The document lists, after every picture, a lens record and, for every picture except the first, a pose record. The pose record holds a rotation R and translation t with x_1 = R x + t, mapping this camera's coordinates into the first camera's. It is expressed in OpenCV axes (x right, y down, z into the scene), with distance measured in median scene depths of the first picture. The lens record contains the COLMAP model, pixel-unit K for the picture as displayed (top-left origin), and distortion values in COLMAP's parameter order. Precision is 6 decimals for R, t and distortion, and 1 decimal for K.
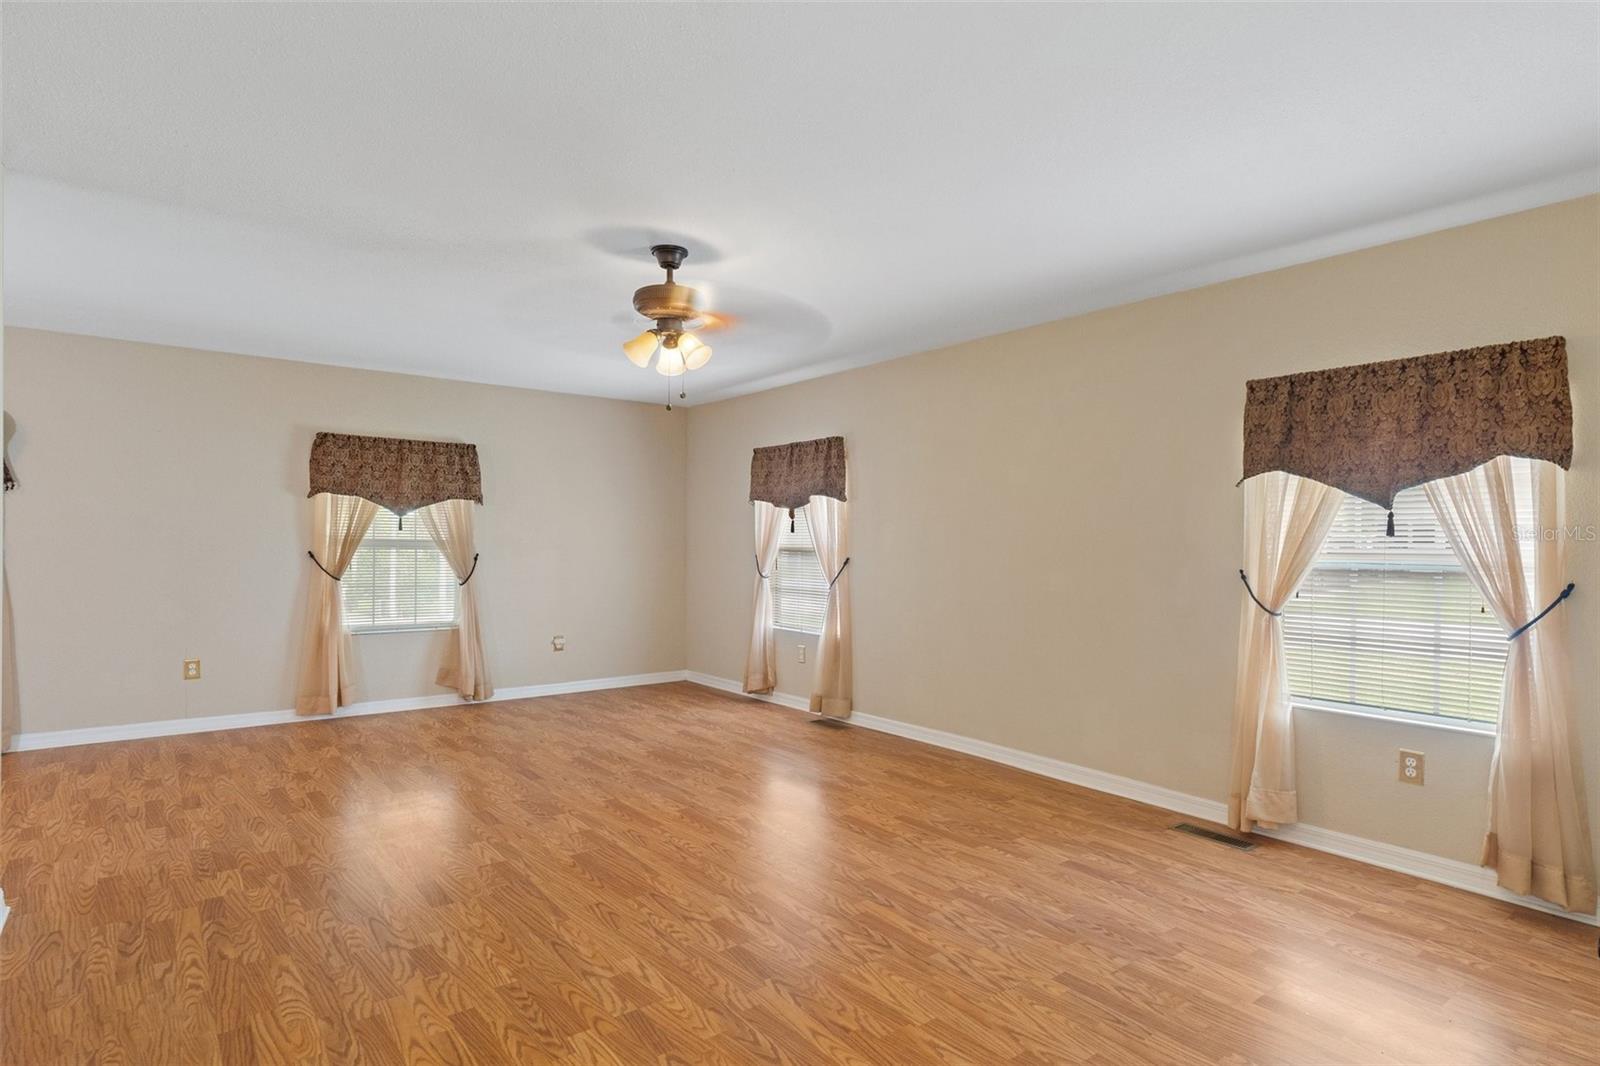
lens RADIAL K [[852.2, 0, 799.8], [0, 852.2, 538.3], [0, 0, 1]] dist [0.004384, 0.000524]
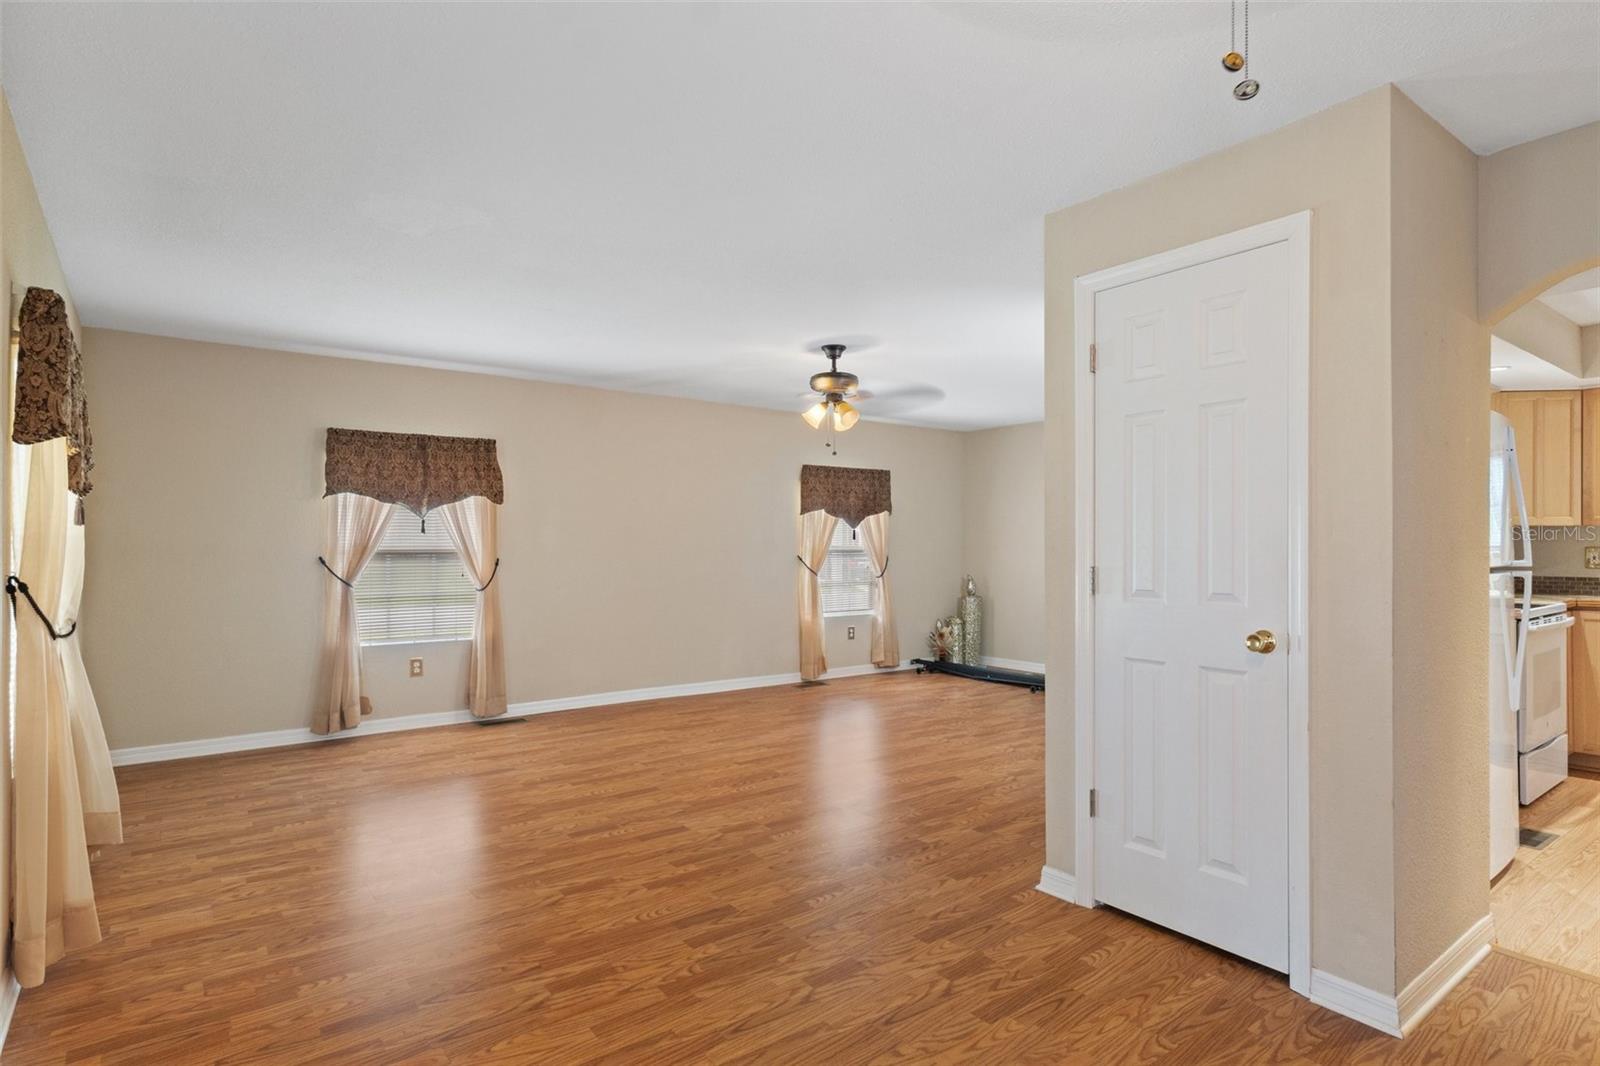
lens RADIAL K [[847.5, 0, 805.8], [0, 847.5, 553.2], [0, 0, 1]] dist [0.005842, 0.000478]
pose [[0.007012, -0.019874, 0.999778, -1.282231], [-0.004927, 0.999790, 0.019909, -0.008215], [-0.999963, -0.005066, 0.006912, 0.827494]]
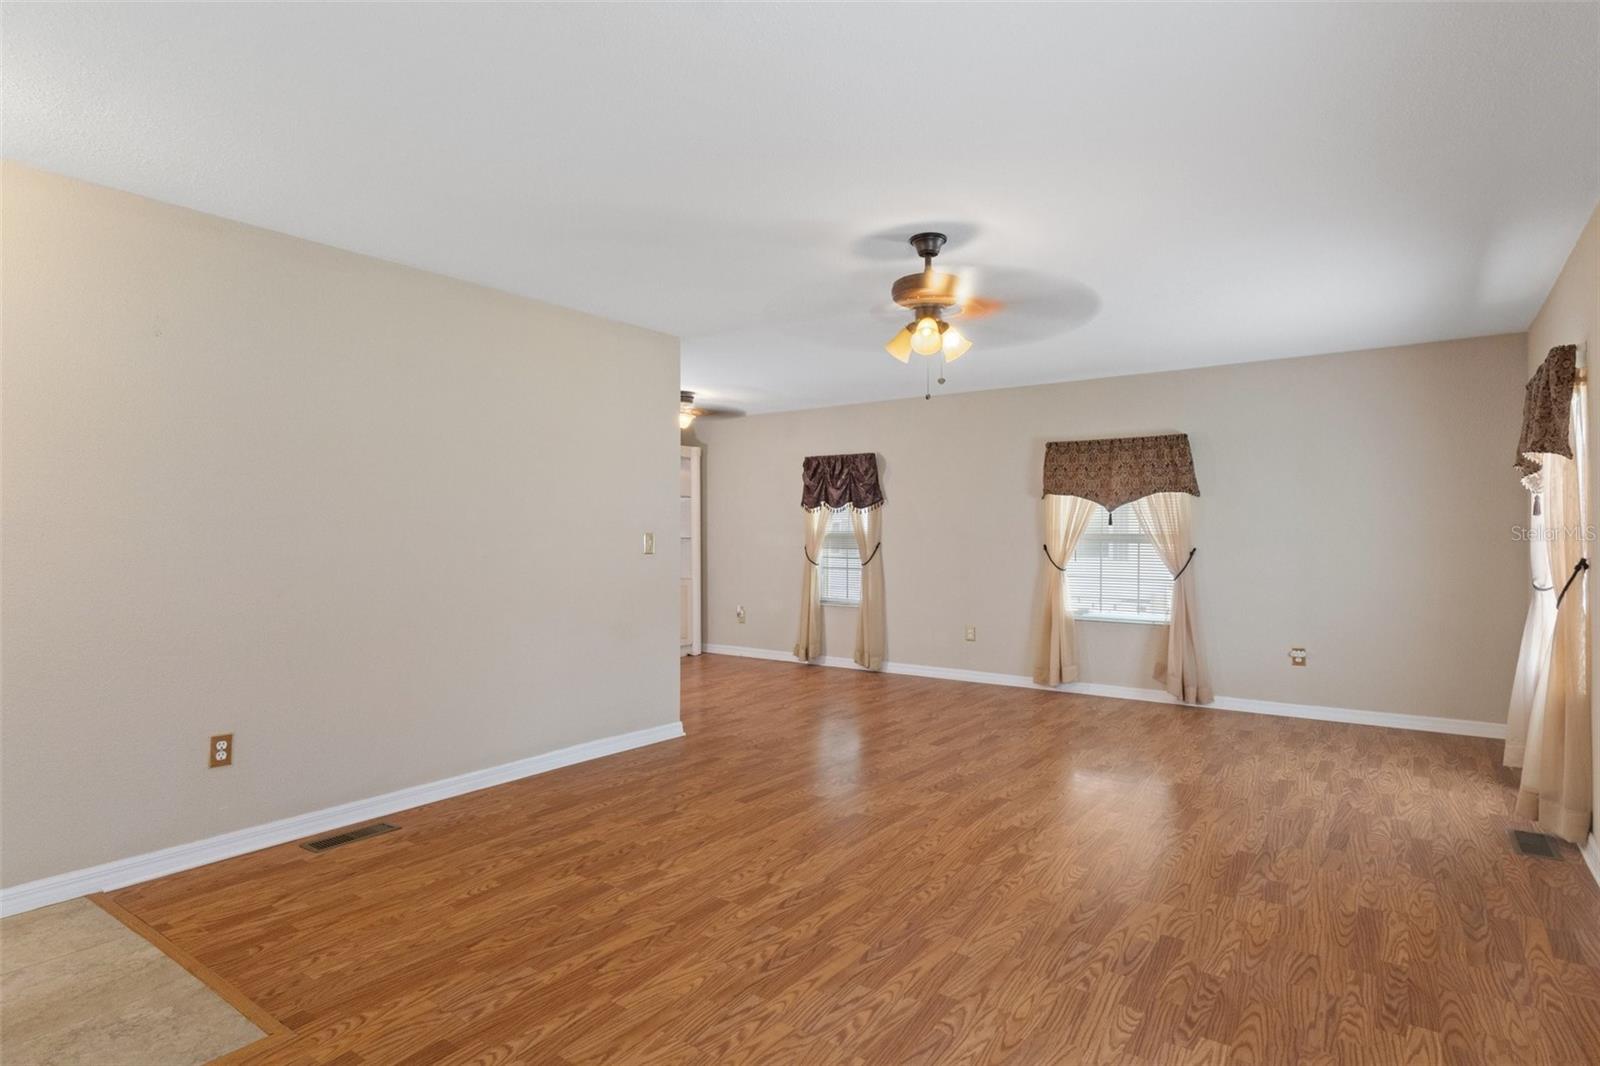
lens RADIAL K [[847.5, 0, 805.8], [0, 847.5, 553.2], [0, 0, 1]] dist [0.005842, 0.000478]
pose [[0.287502, 0.012488, -0.957699, 0.588799], [0.007770, 0.999852, 0.015371, 0.007961], [0.957748, -0.011860, 0.287363, 0.465586]]
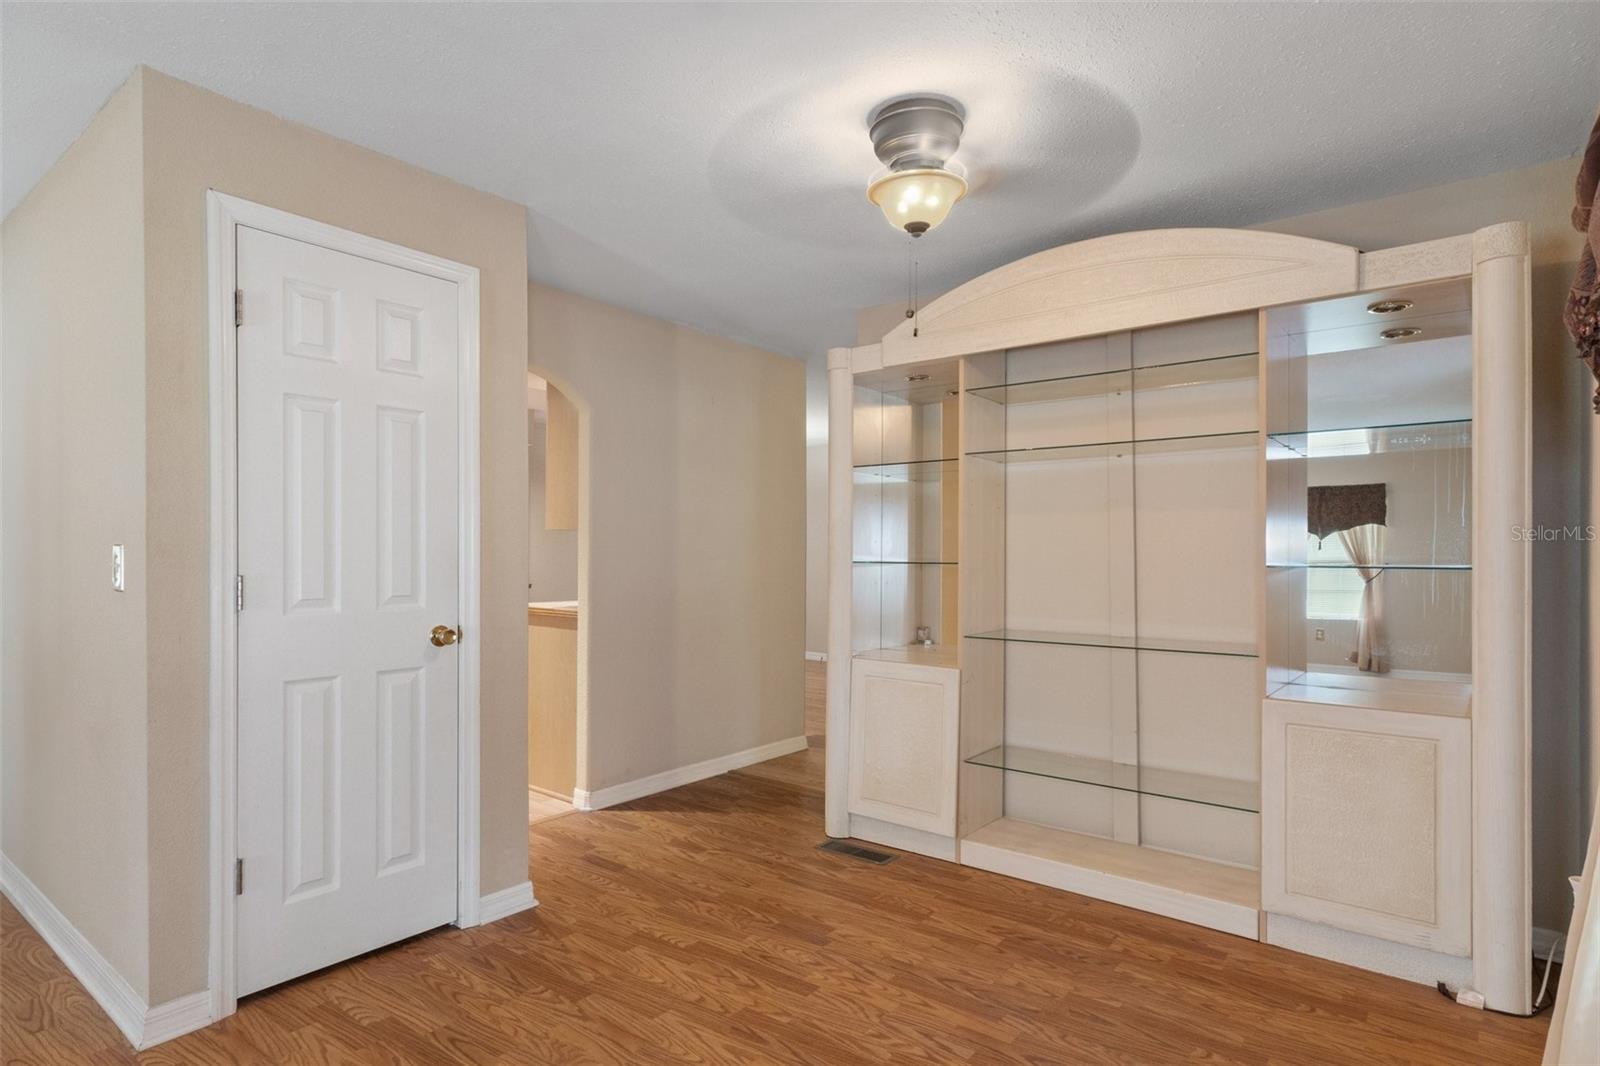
lens RADIAL K [[847.5, 0, 805.8], [0, 847.5, 553.2], [0, 0, 1]] dist [0.005842, 0.000478]
pose [[-0.967607, -0.014778, -0.252029, -0.827250], [-0.013823, 0.999889, -0.005560, -0.000388], [0.252083, -0.001896, -0.967704, 1.195545]]
